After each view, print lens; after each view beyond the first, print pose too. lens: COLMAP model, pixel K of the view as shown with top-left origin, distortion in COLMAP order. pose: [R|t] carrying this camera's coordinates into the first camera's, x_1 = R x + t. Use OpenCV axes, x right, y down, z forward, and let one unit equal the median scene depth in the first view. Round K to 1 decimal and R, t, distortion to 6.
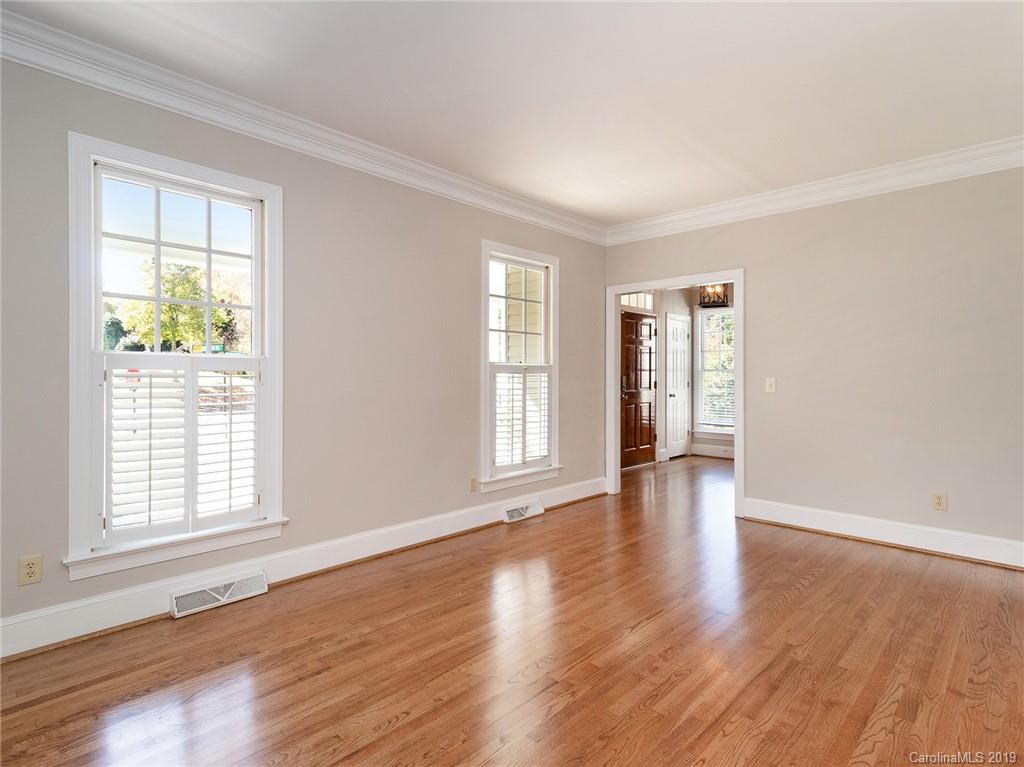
lens RADIAL K [[547.9, 0, 512.0], [0, 547.9, 383.5], [0, 0, 1]] dist [0.028159, 0.000619]
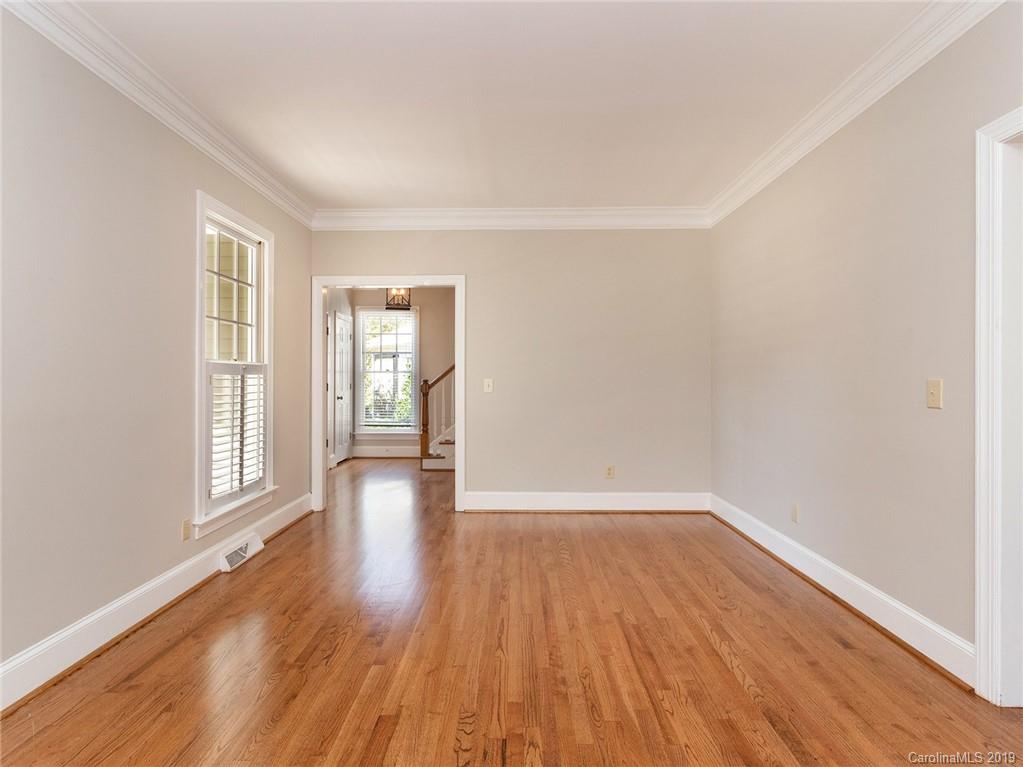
lens RADIAL K [[540.2, 0, 509.9], [0, 540.2, 378.8], [0, 0, 1]] dist [0.005435, 0.001184]
pose [[0.734468, -0.005076, 0.678624, -0.234176], [0.013408, 0.999885, -0.007033, -0.001674], [-0.678510, 0.014265, 0.734452, 0.190565]]
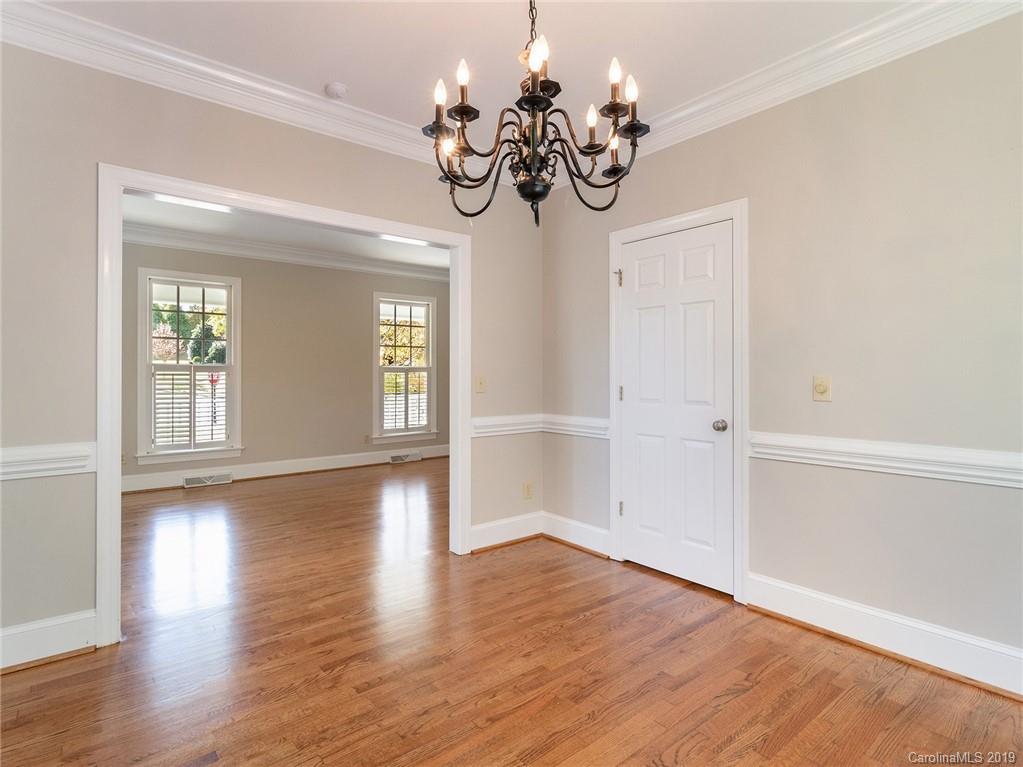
lens RADIAL K [[540.2, 0, 509.9], [0, 540.2, 378.8], [0, 0, 1]] dist [0.005435, 0.001184]
pose [[0.992073, -0.001616, -0.125652, 0.558856], [0.001326, 0.999996, -0.002388, 0.005479], [0.125655, 0.002203, 0.992072, -0.567141]]
